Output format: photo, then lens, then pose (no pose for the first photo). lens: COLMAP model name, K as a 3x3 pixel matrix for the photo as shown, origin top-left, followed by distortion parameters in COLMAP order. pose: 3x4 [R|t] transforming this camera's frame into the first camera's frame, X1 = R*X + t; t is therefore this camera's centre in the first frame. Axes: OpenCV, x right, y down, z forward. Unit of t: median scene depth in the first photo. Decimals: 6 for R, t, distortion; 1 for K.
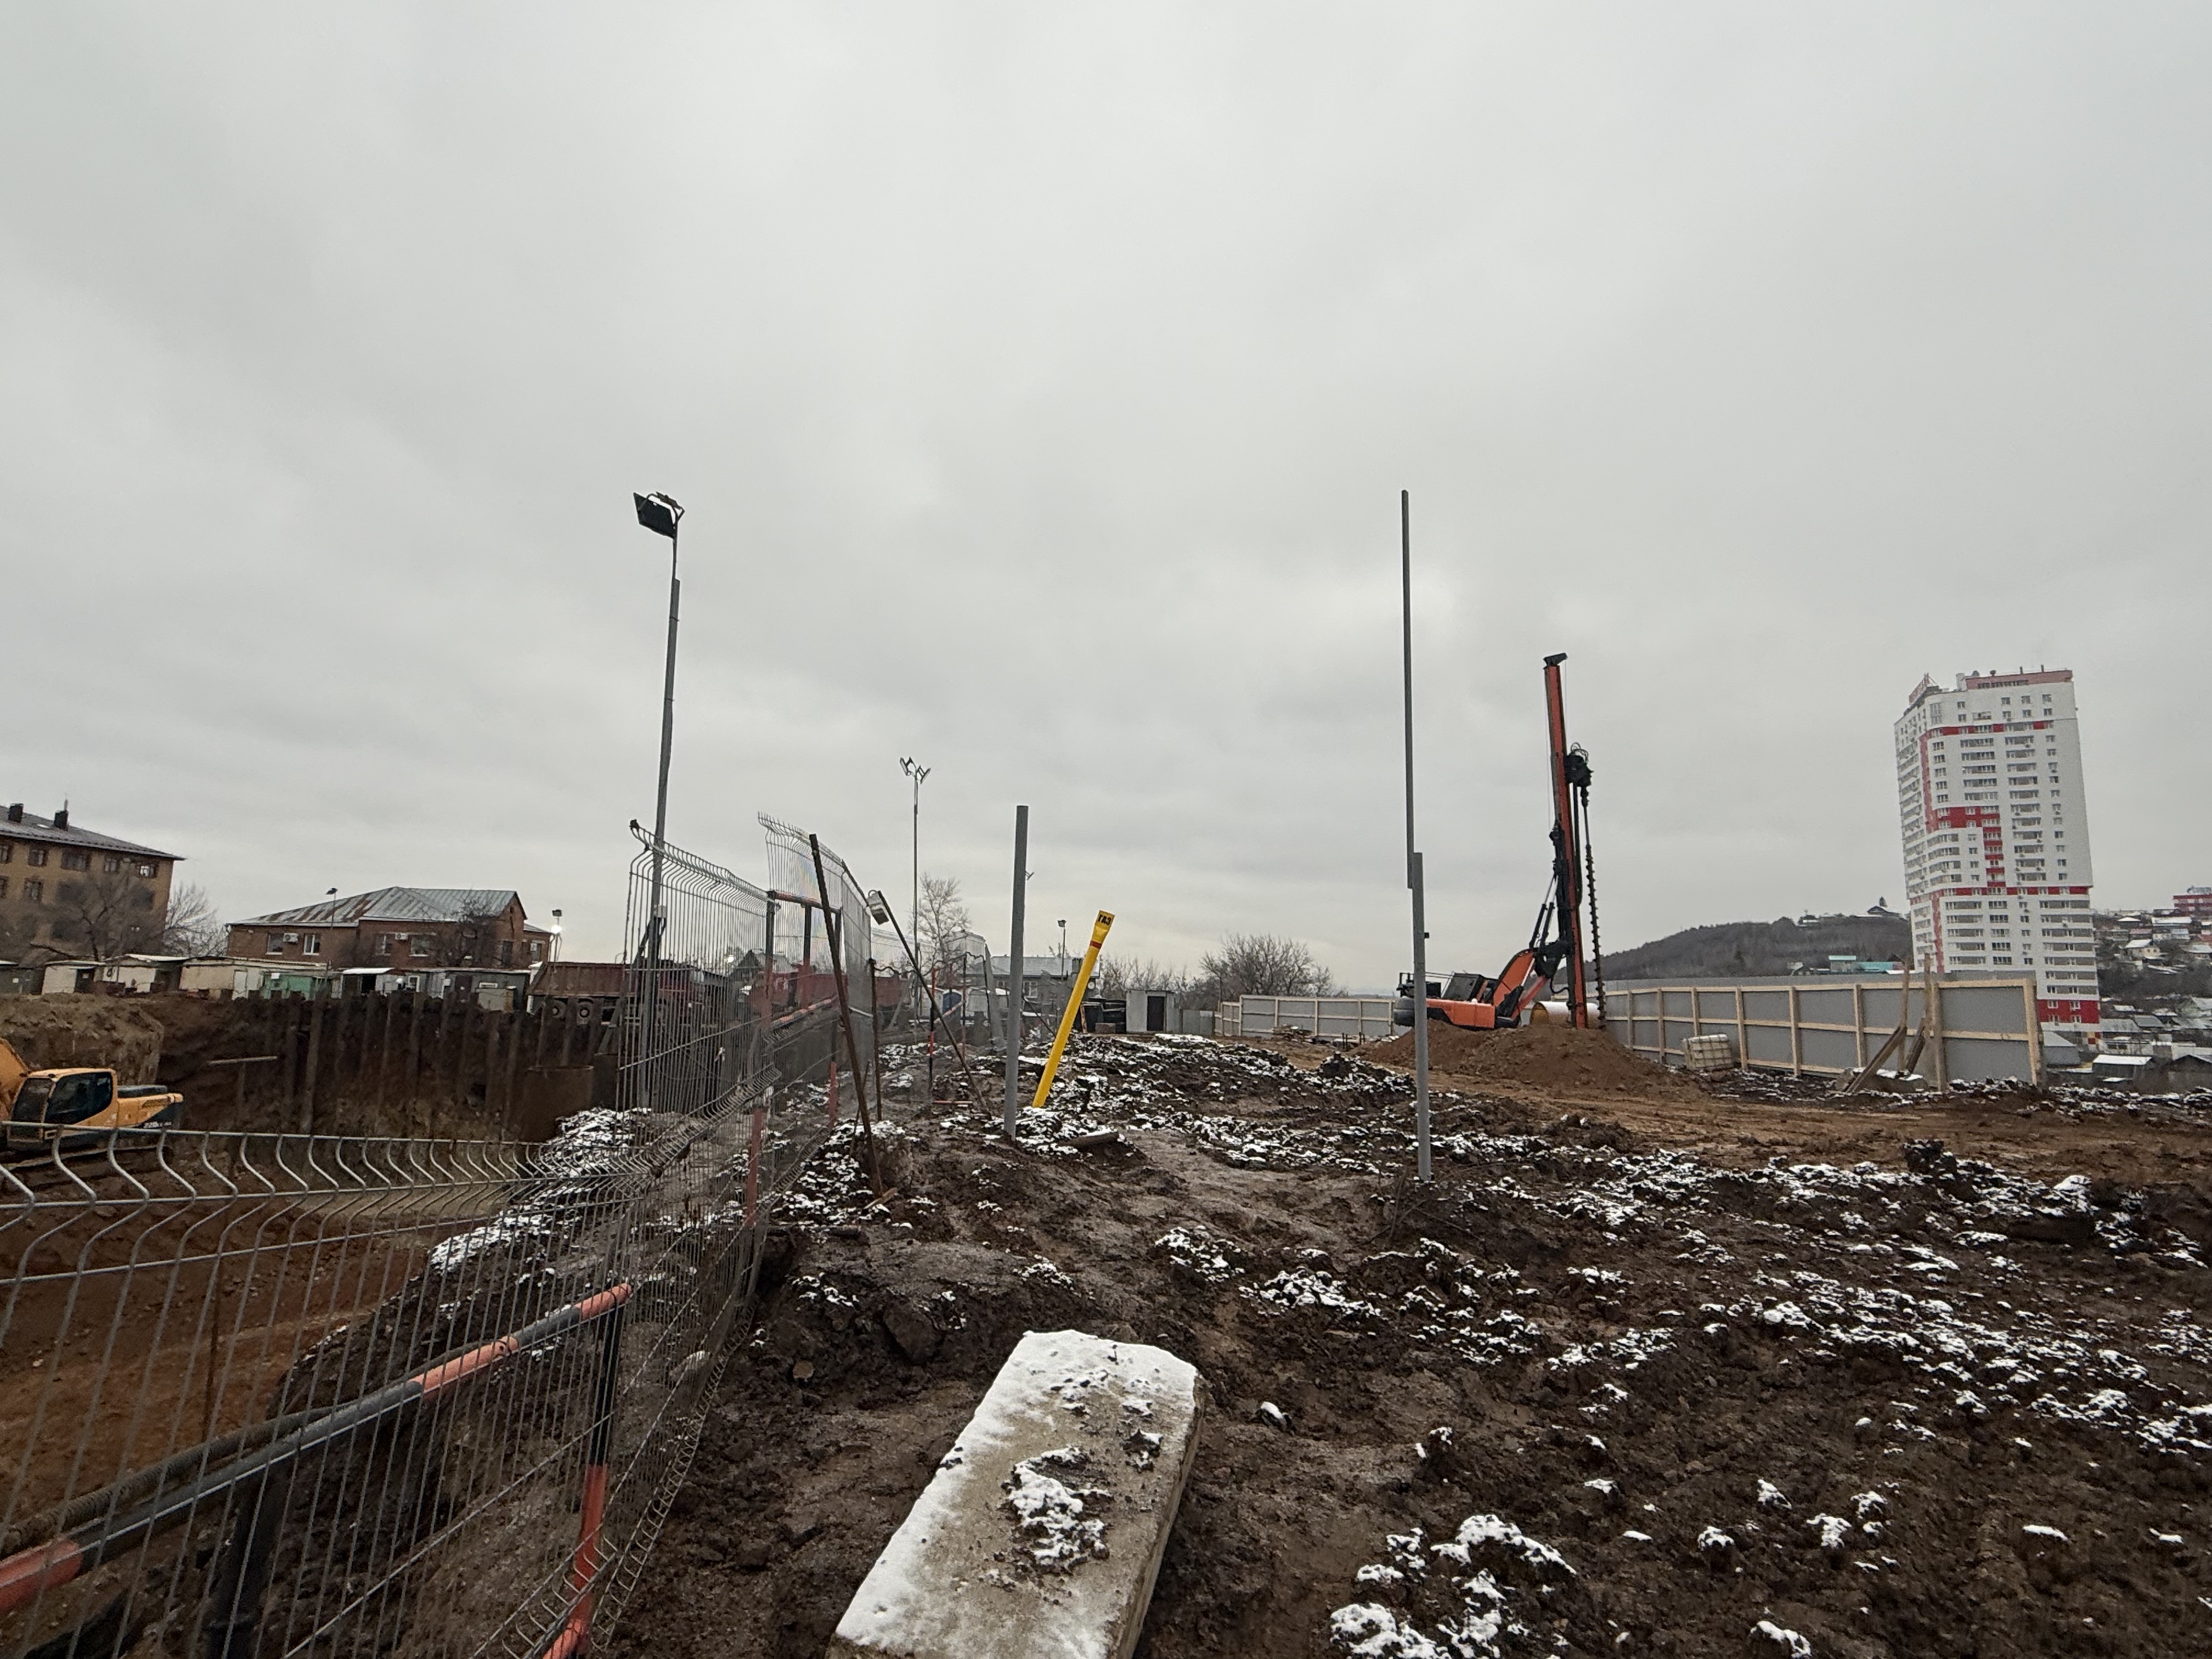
lens RADIAL K [[1119.8, 0, 1108.5], [0, 1119.8, 831.9], [0, 0, 1]] dist [-0.000095, -0.001186]
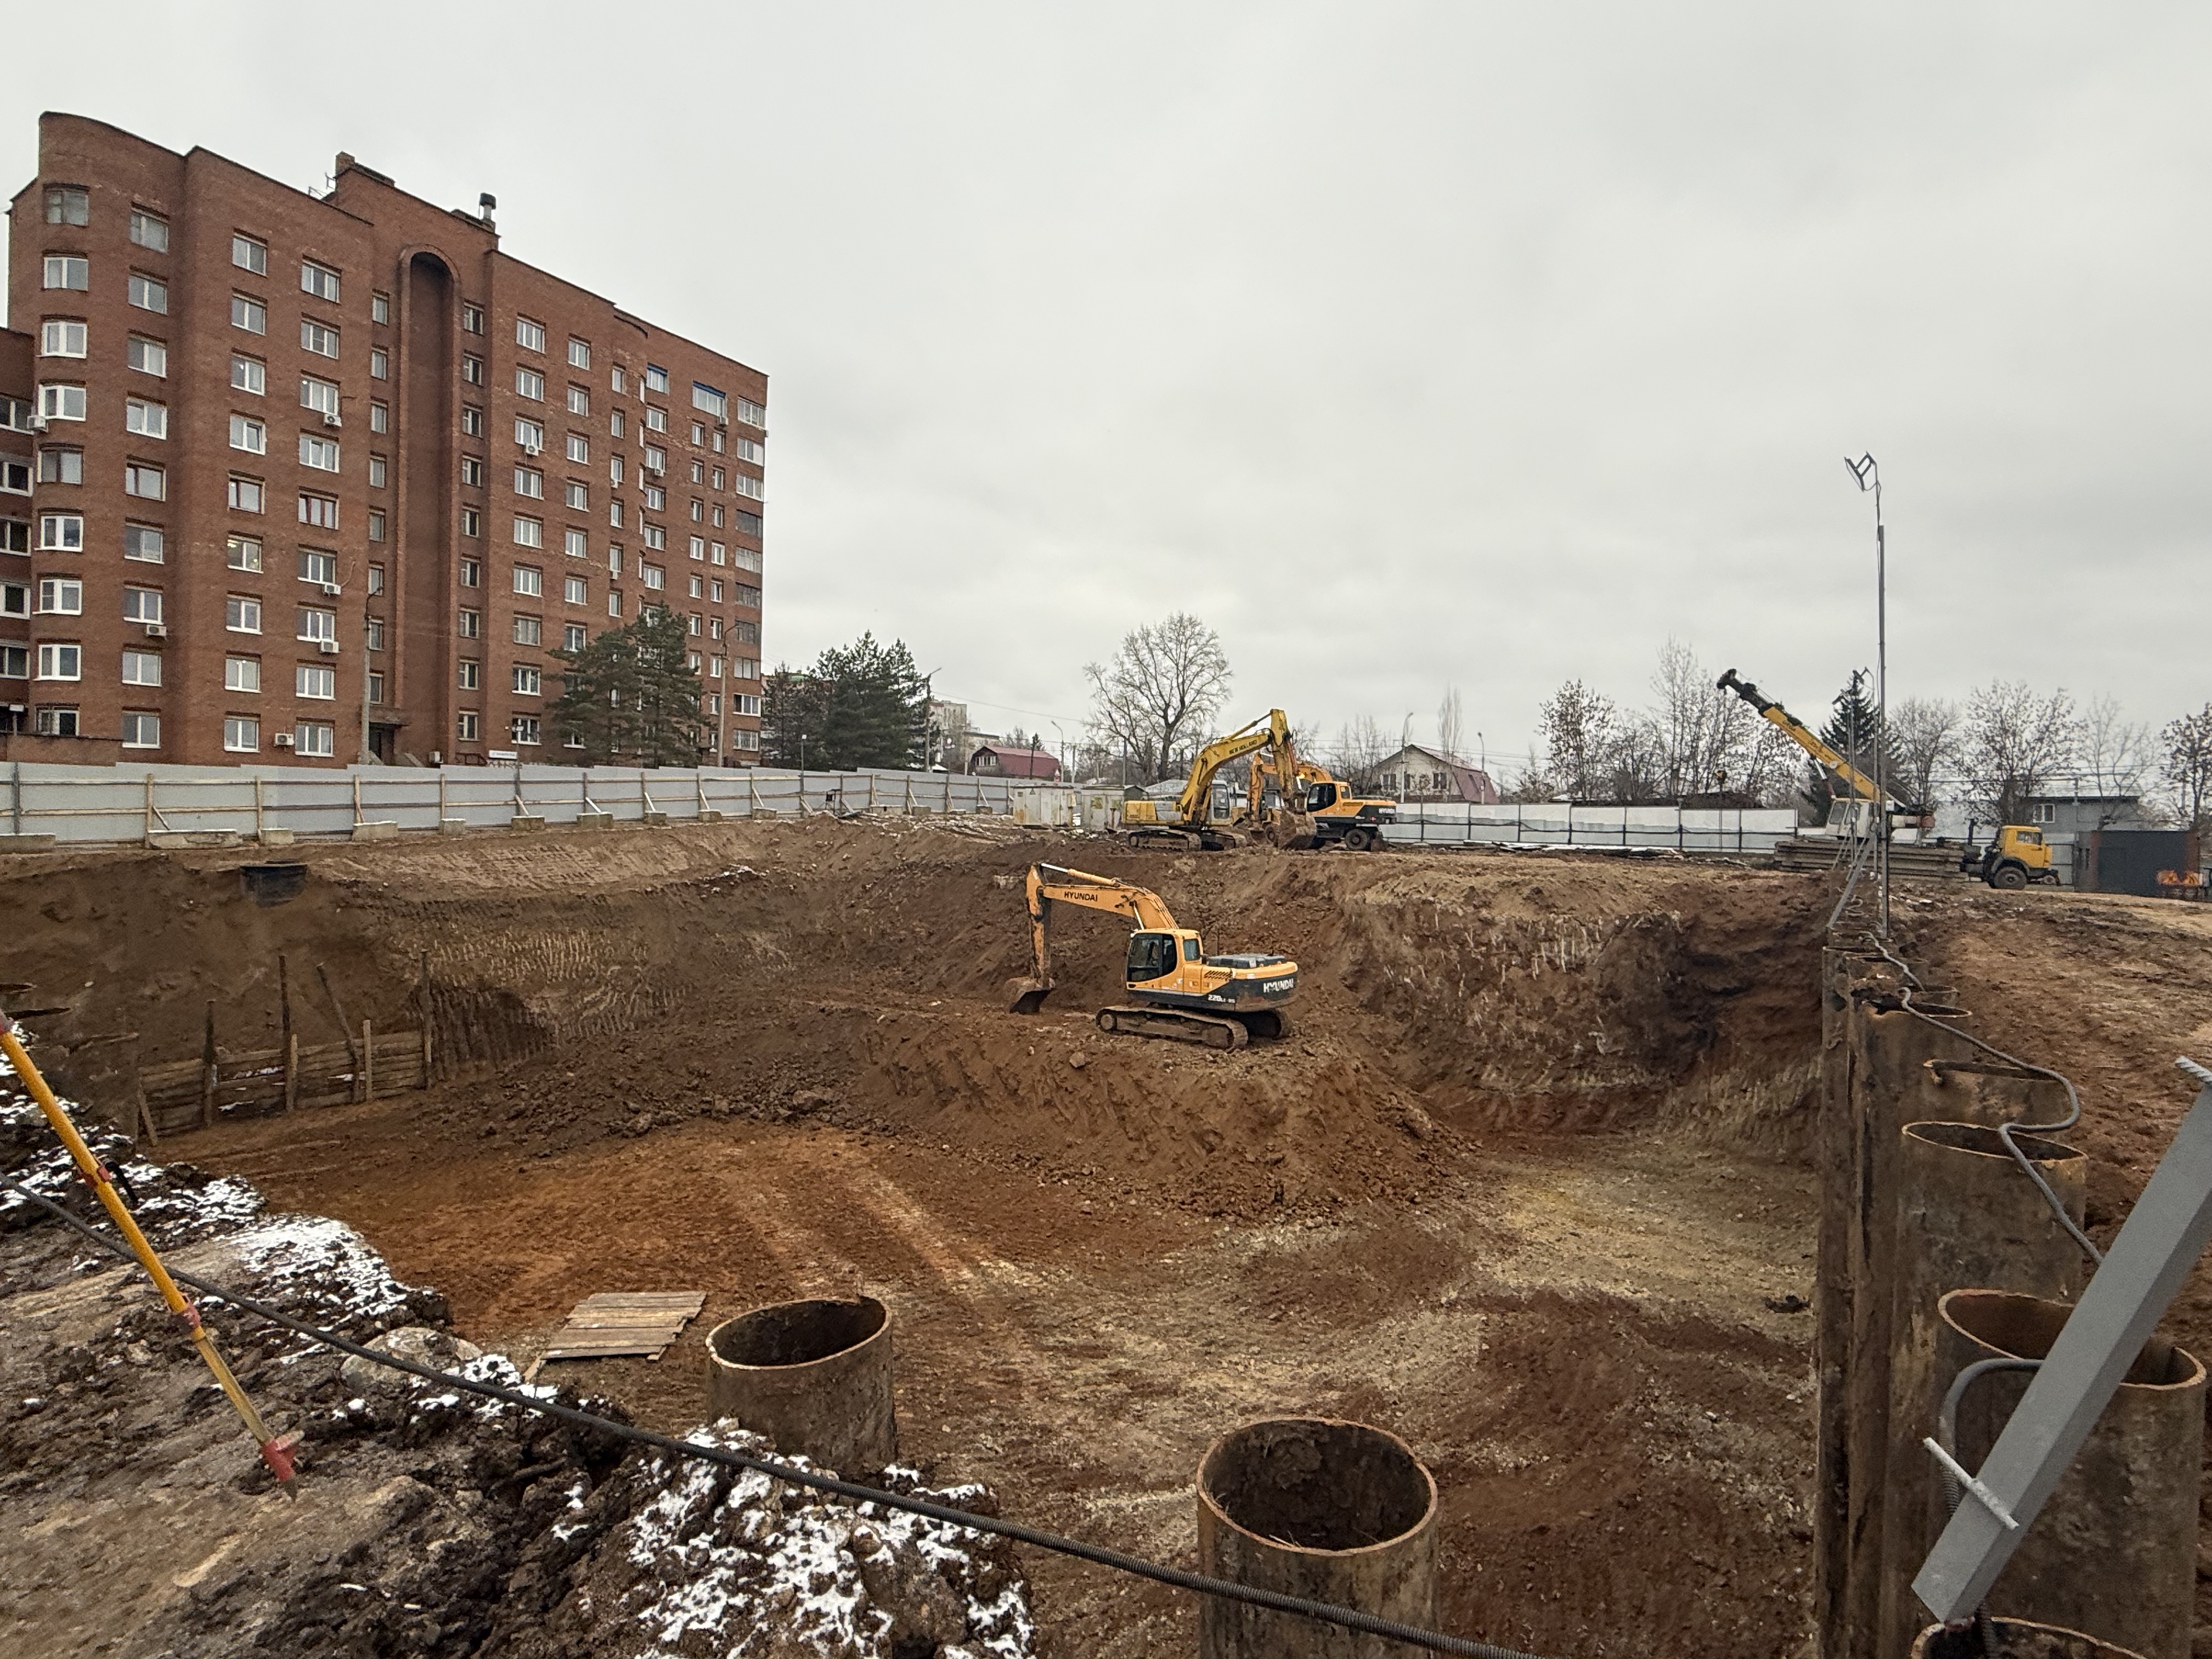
lens RADIAL K [[1119.8, 0, 1108.5], [0, 1119.8, 831.9], [0, 0, 1]] dist [-0.000095, -0.001186]
pose [[-0.510392, -0.032273, -0.859336, -0.005848], [0.095801, 0.990941, -0.094116, 0.102996], [0.854589, -0.130361, -0.502677, 0.708734]]
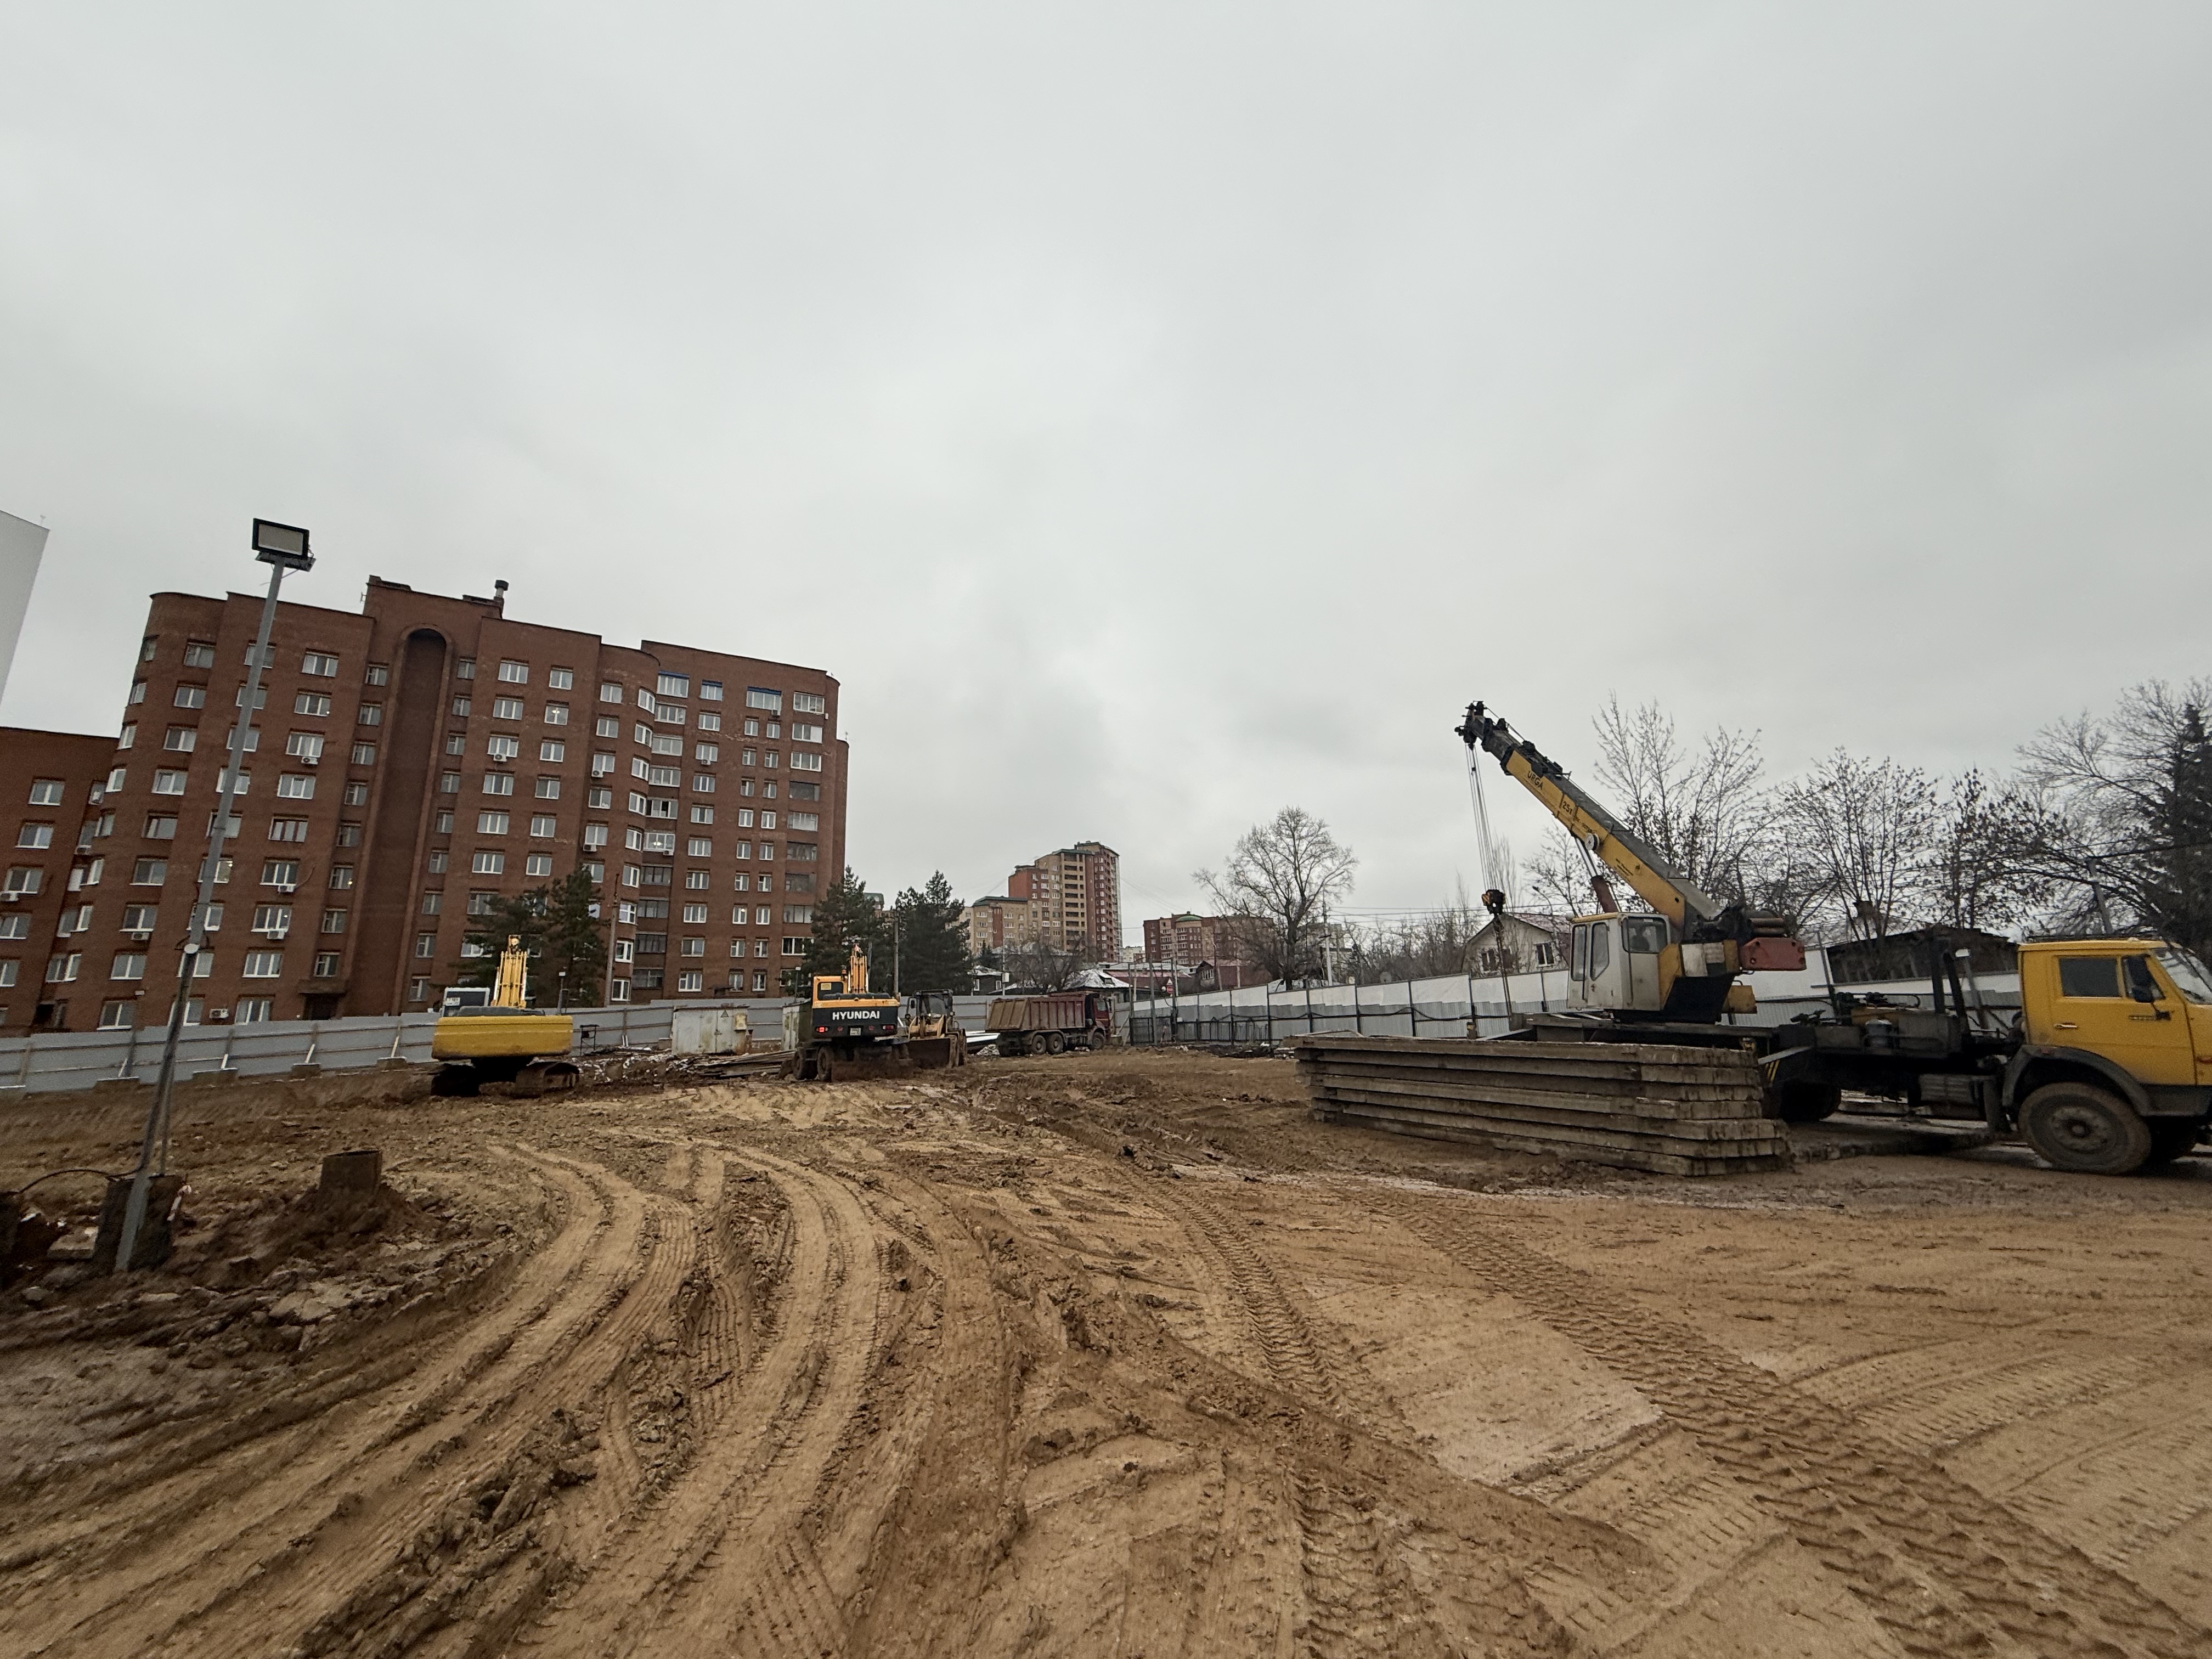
lens RADIAL K [[890.4, 0, 1106.0], [0, 890.4, 829.5], [0, 0, 1]] dist [0.001079, -0.000228]
pose [[-0.851758, -0.115465, -0.511054, -0.701514], [0.092463, 0.926977, -0.363543, 0.113198], [0.515712, -0.356905, -0.778884, 0.898803]]
